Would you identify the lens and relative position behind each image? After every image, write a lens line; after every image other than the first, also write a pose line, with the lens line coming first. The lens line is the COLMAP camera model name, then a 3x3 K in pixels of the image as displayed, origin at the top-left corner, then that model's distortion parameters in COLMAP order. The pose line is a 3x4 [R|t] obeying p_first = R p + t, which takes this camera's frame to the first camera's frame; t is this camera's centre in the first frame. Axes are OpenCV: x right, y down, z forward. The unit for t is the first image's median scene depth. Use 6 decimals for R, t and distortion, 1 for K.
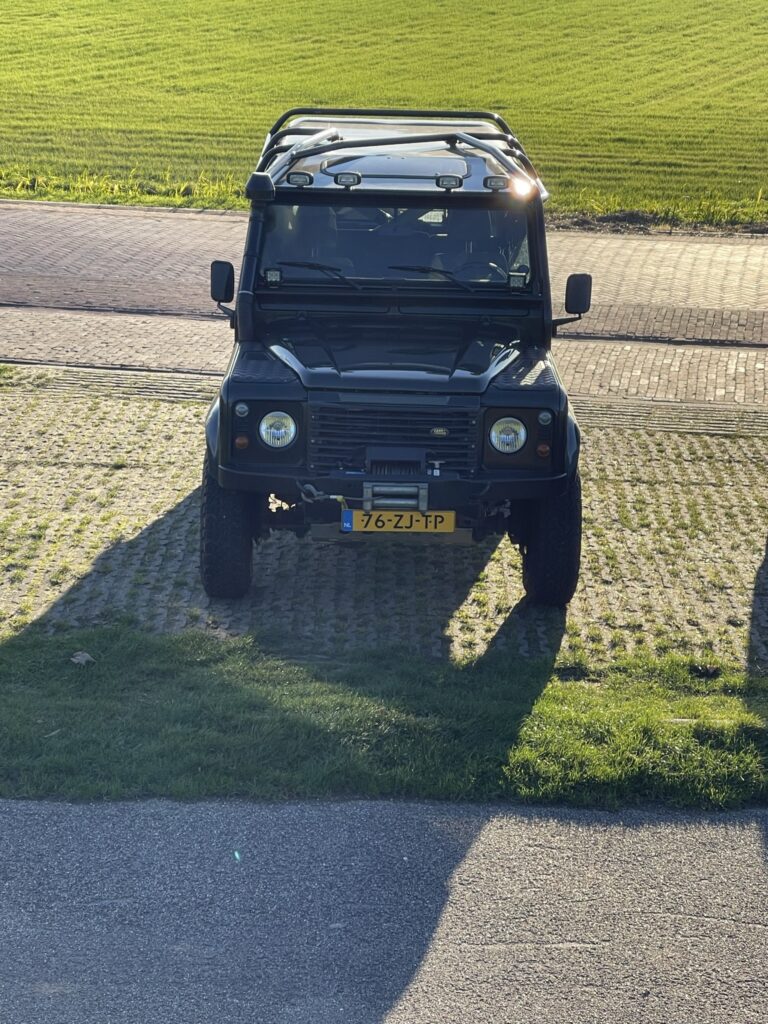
lens RADIAL K [[2419.5, 0, 384.0], [0, 2419.5, 512.0], [0, 0, 1]] dist [0.076286, 0.949137]
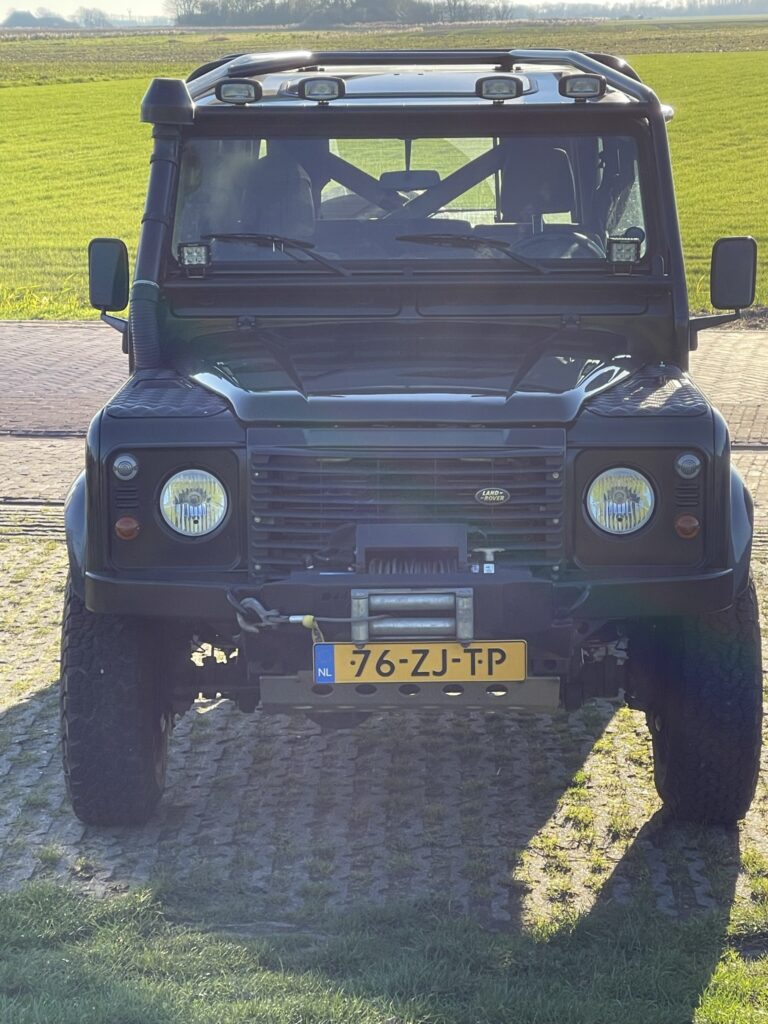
lens RADIAL K [[2667.8, 0, 384.0], [0, 2667.8, 512.0], [0, 0, 1]] dist [0.098450, 0.829081]
pose [[0.999236, -0.029420, -0.025736, 0.013427], [0.026259, 0.992953, -0.115563, 0.036651], [0.028954, 0.114798, 0.992967, 0.393695]]
